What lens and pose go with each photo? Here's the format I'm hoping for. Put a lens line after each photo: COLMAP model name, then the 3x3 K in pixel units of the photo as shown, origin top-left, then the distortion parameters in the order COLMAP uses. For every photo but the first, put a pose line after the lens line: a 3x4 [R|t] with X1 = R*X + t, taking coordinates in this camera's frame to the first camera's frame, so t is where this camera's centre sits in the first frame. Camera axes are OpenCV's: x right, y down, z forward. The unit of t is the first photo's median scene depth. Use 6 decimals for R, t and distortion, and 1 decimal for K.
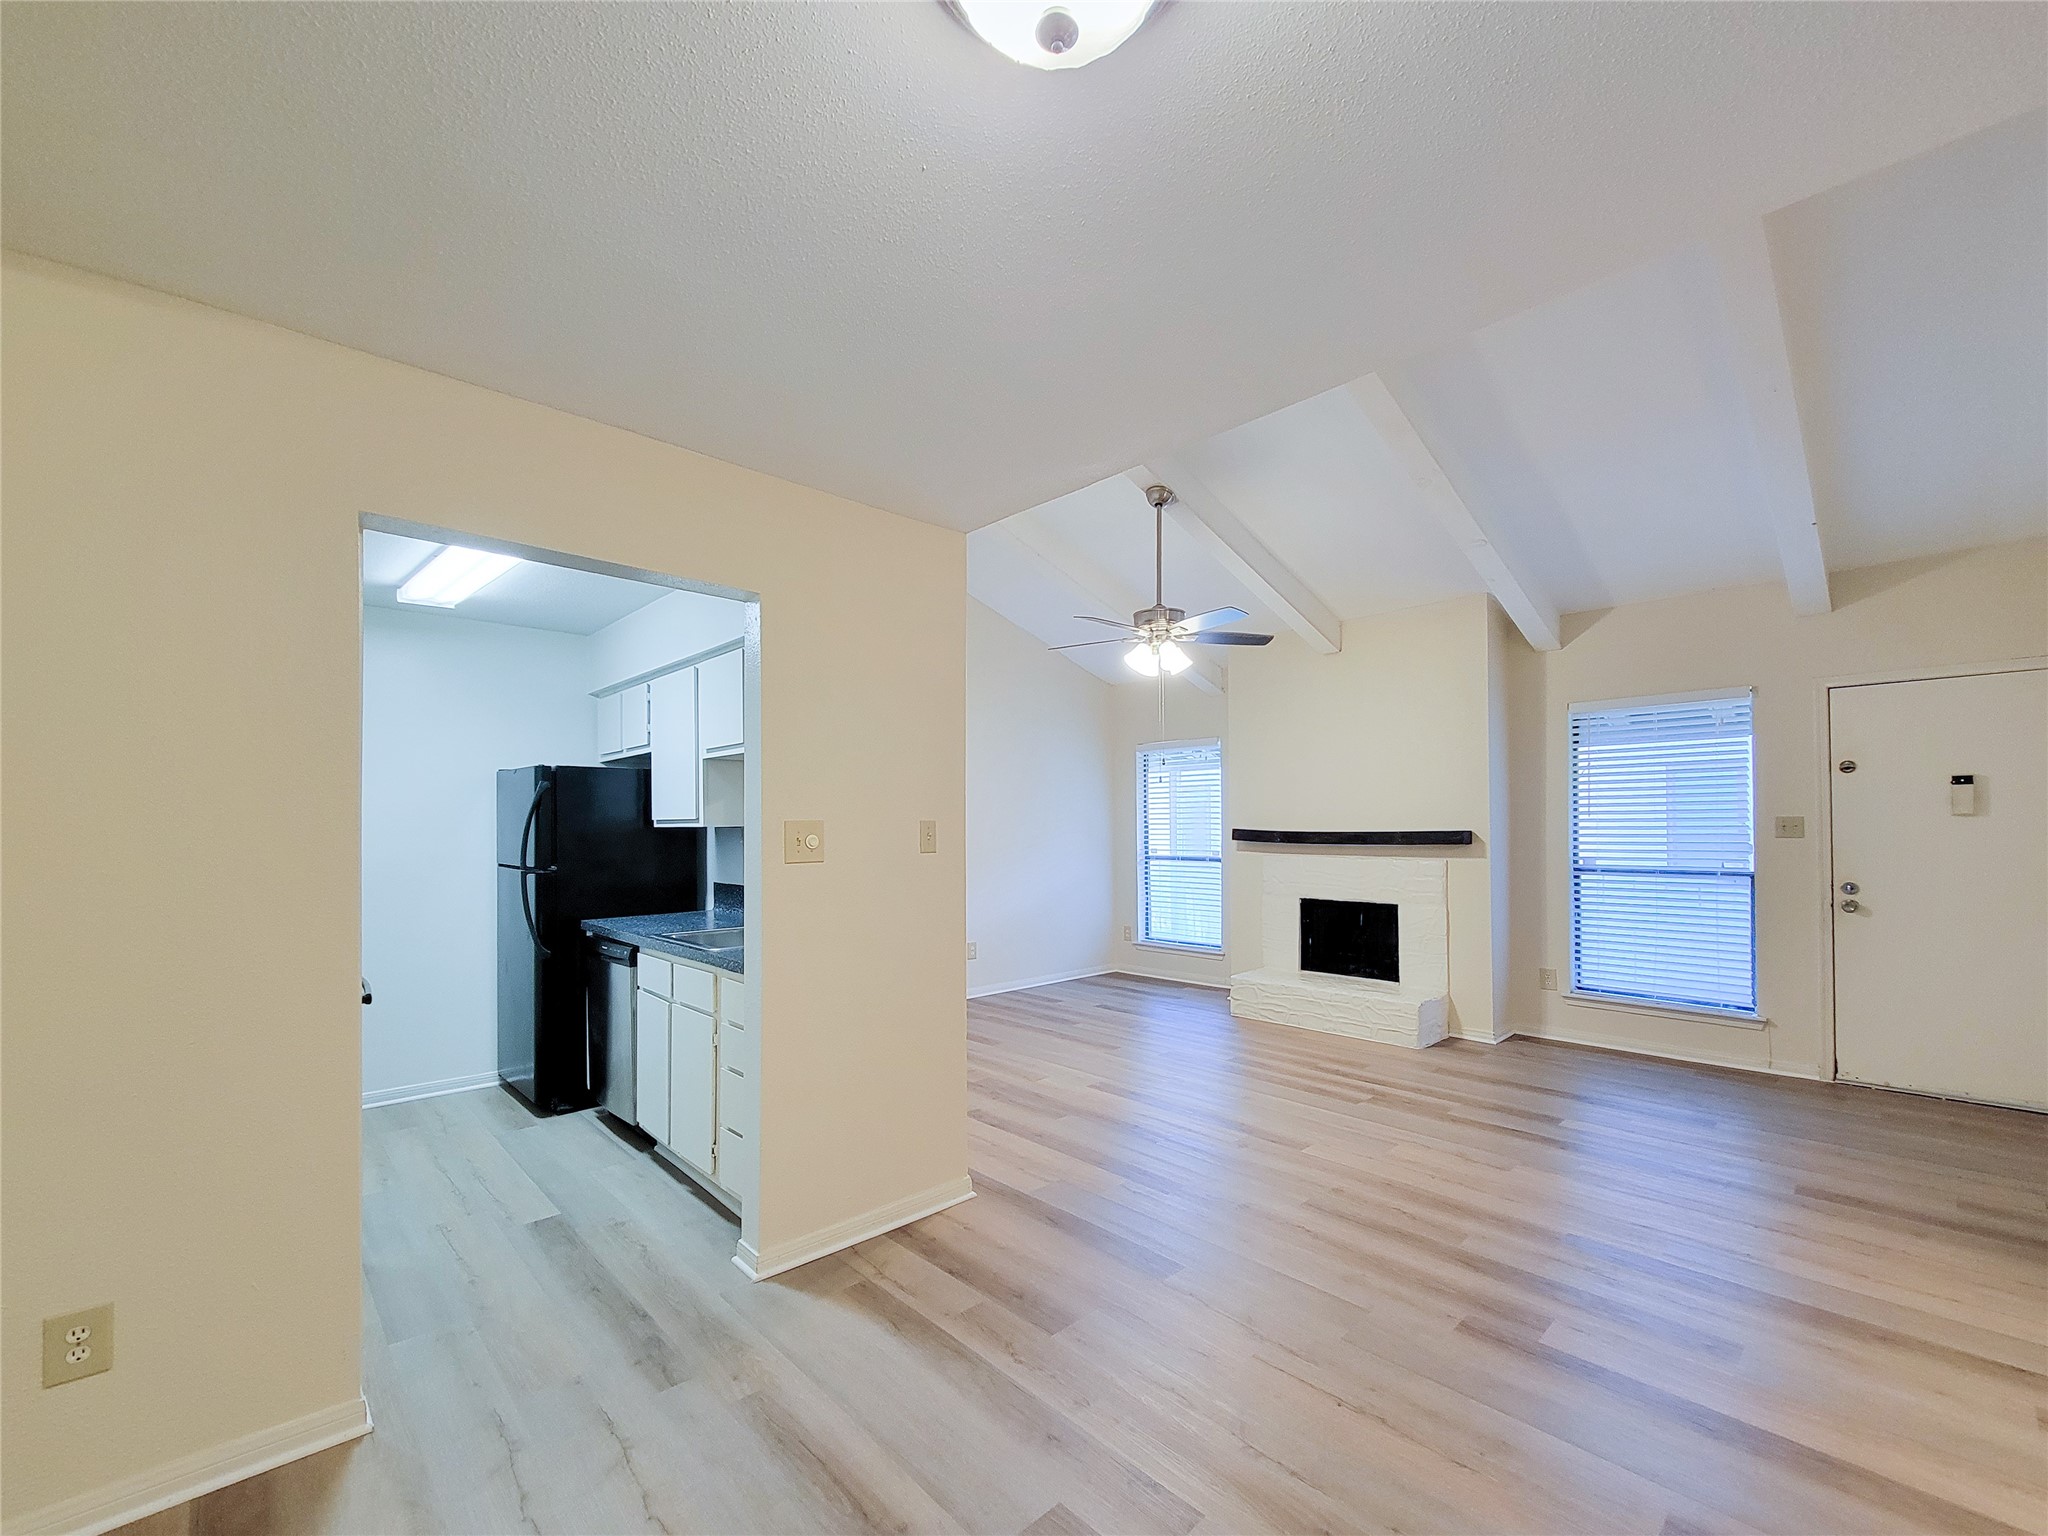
lens RADIAL K [[861.6, 0, 1039.5], [0, 861.6, 819.9], [0, 0, 1]] dist [0.004055, 0.000329]
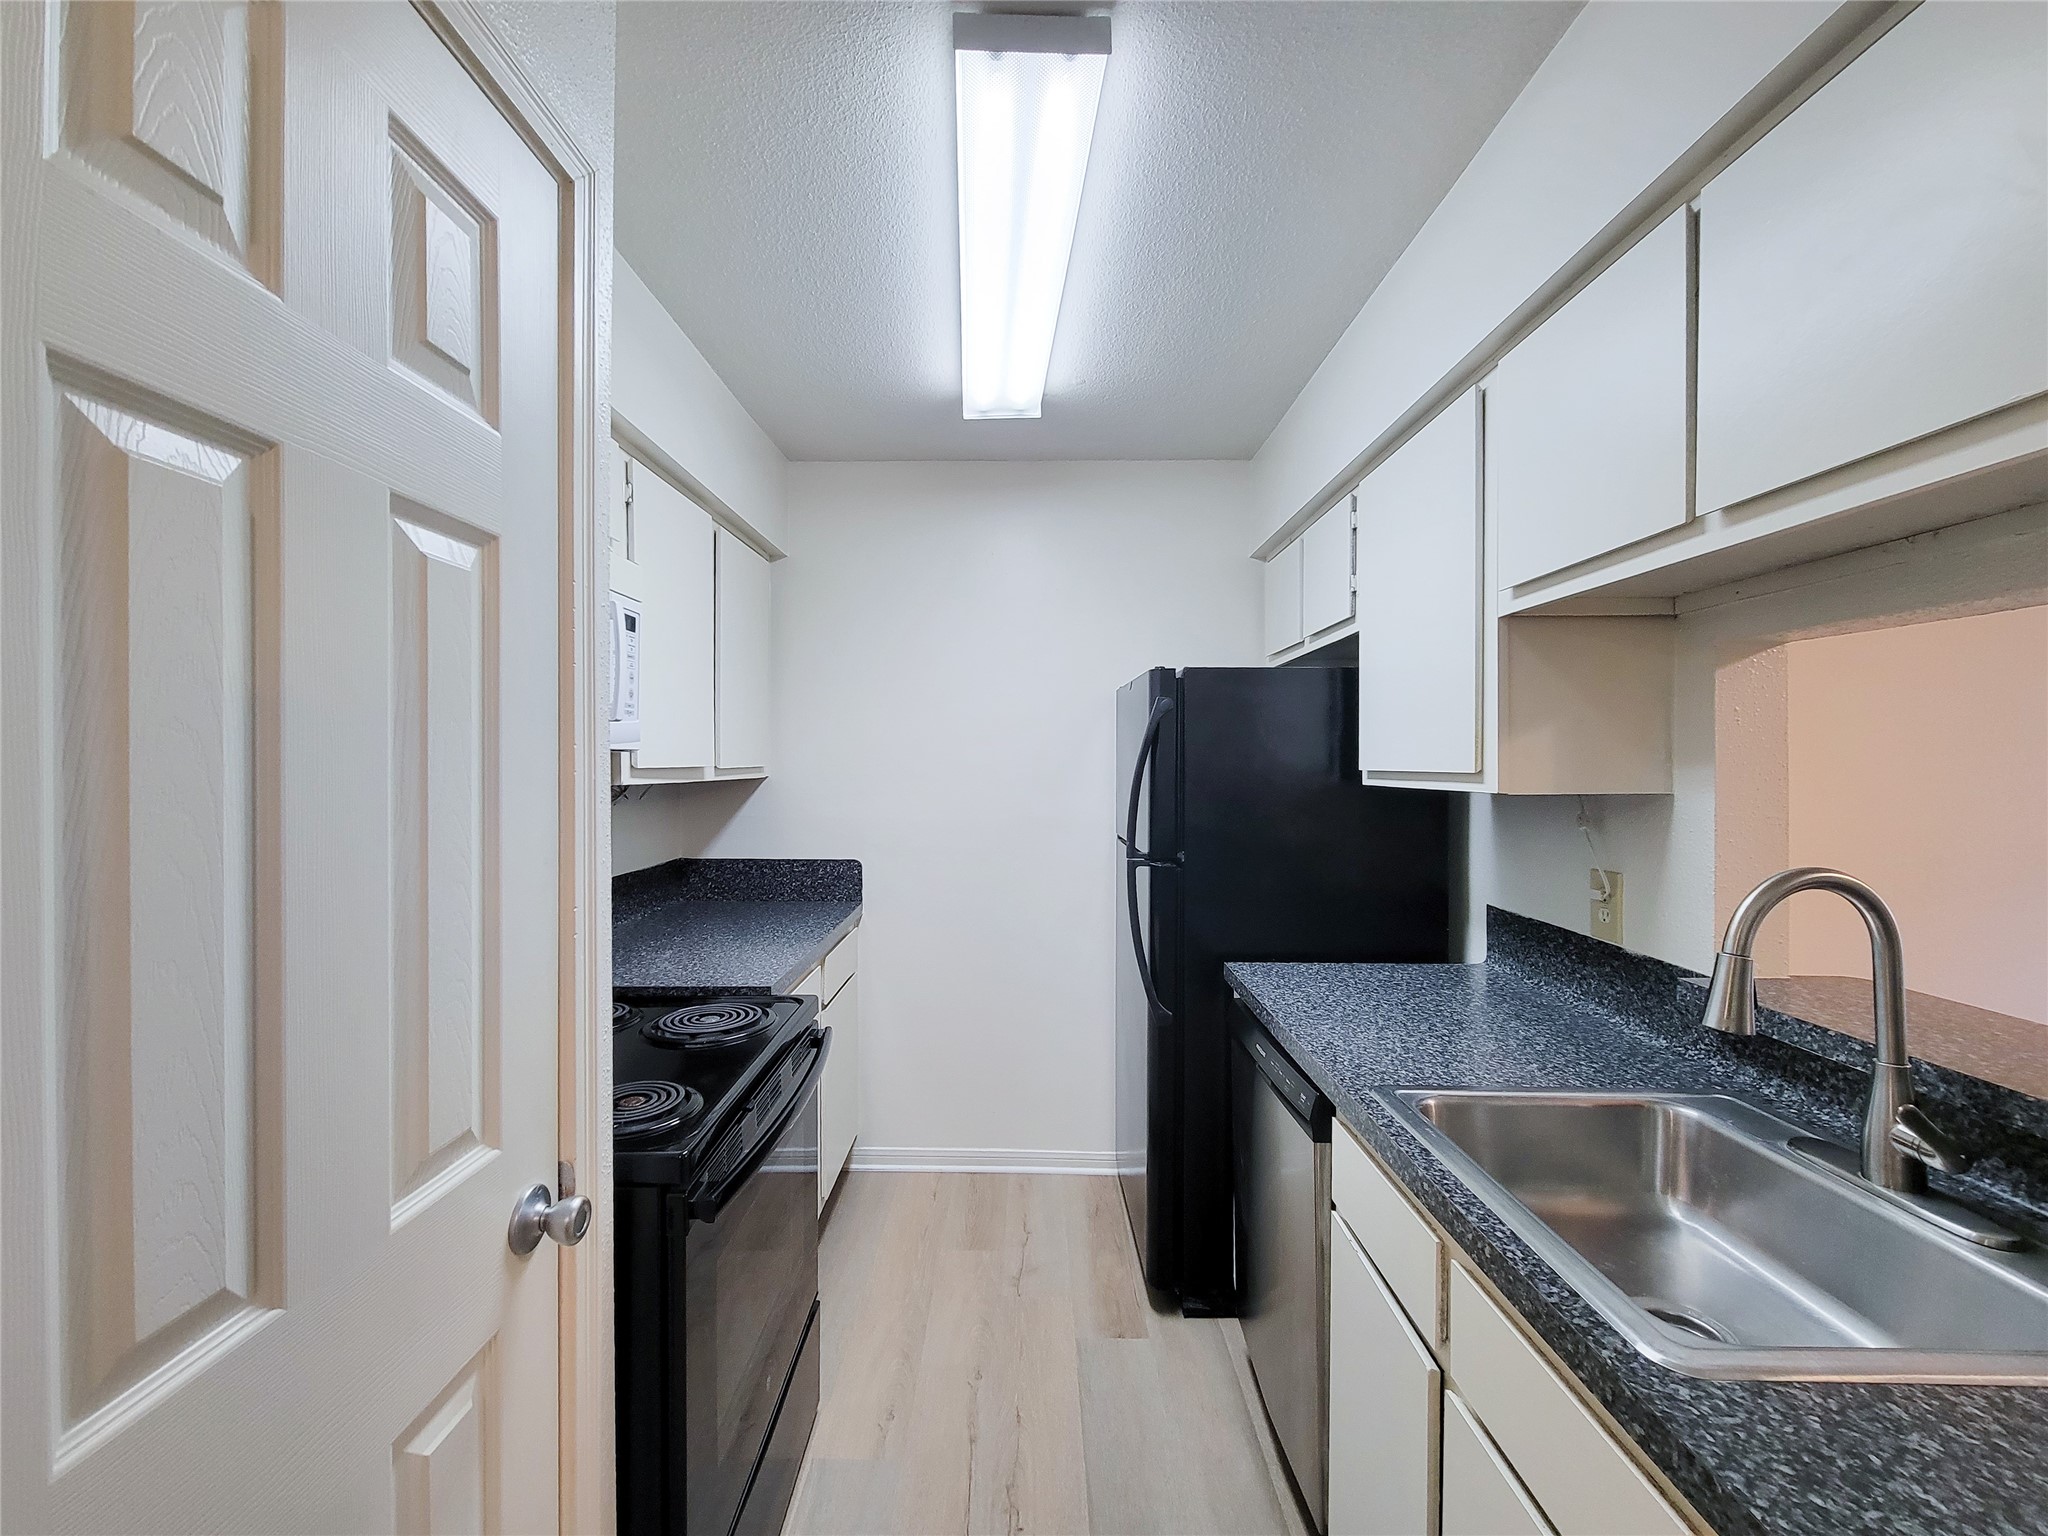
lens RADIAL K [[868.4, 0, 991.2], [0, 868.4, 767.2], [0, 0, 1]] dist [-0.002678, -0.000141]
pose [[0.698020, 0.009948, -0.716009, -0.243361], [-0.001394, 0.999920, 0.012534, -0.006922], [0.716077, -0.007750, 0.697979, 0.507814]]
